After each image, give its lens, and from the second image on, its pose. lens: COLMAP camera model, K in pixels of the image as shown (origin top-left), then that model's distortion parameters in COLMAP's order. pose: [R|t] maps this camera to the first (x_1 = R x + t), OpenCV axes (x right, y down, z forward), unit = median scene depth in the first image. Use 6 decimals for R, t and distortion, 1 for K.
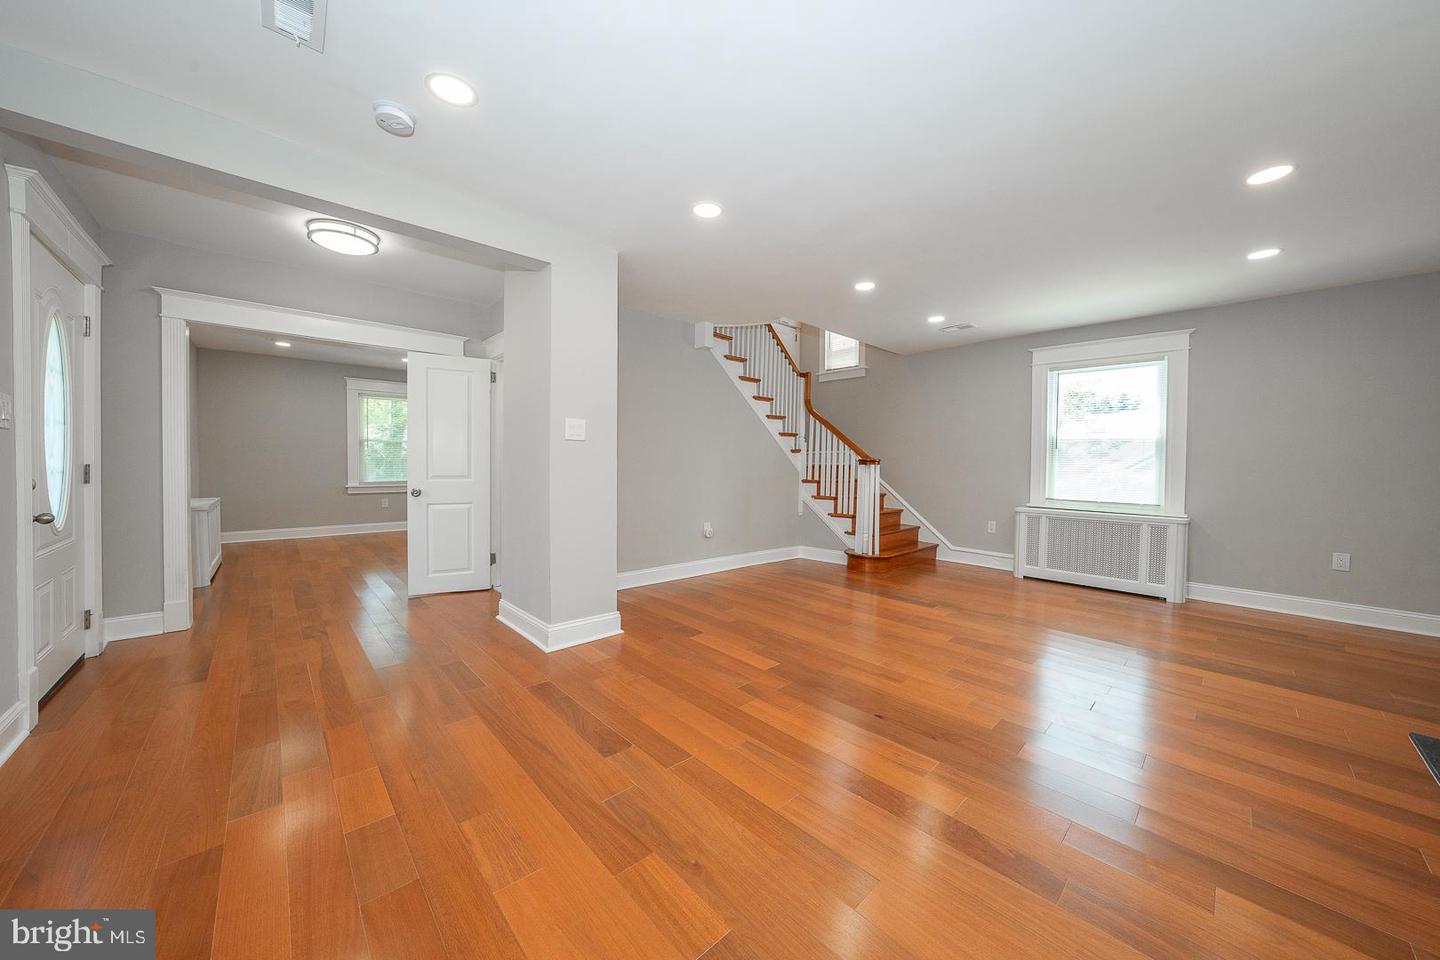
lens RADIAL K [[496.9, 0, 728.1], [0, 496.9, 476.6], [0, 0, 1]] dist [-0.019594, 0.003193]
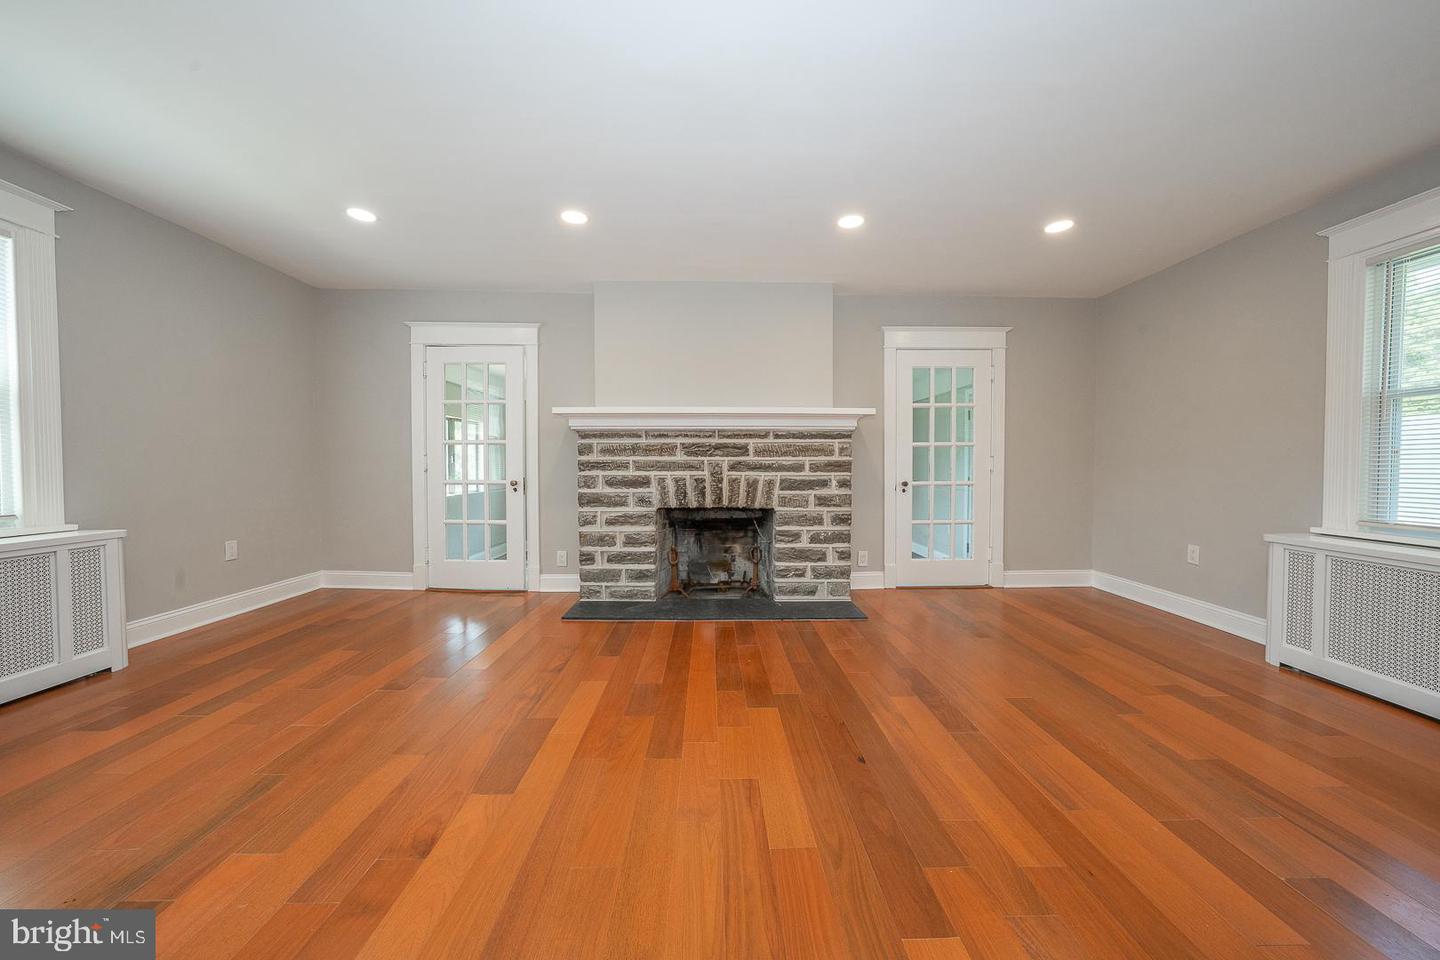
lens RADIAL K [[496.9, 0, 720.4], [0, 496.9, 475.2], [0, 0, 1]] dist [-0.019594, 0.003193]
pose [[-0.739788, -0.033389, 0.672011, -0.021132], [0.000329, 0.998750, 0.049985, -0.008004], [-0.672839, 0.037199, -0.738853, 0.757763]]
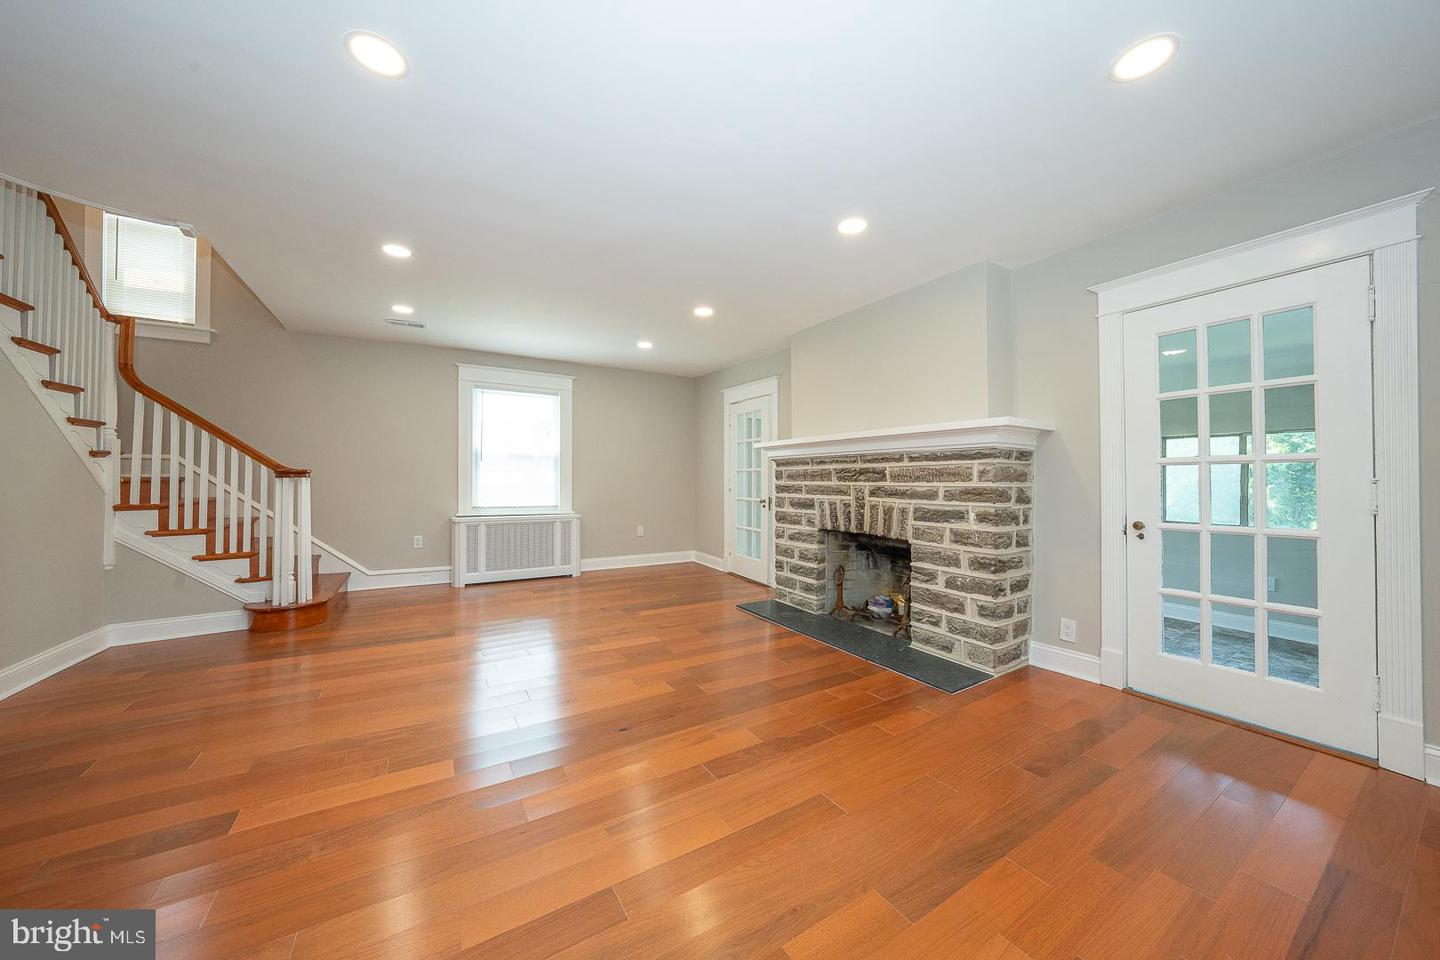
lens RADIAL K [[496.9, 0, 721.6], [0, 496.9, 477.2], [0, 0, 1]] dist [-0.019594, 0.003193]
pose [[0.211133, -0.012239, 0.977381, -0.278246], [0.023111, 0.999705, 0.007526, -0.015617], [-0.977184, 0.020999, 0.211354, 0.251799]]
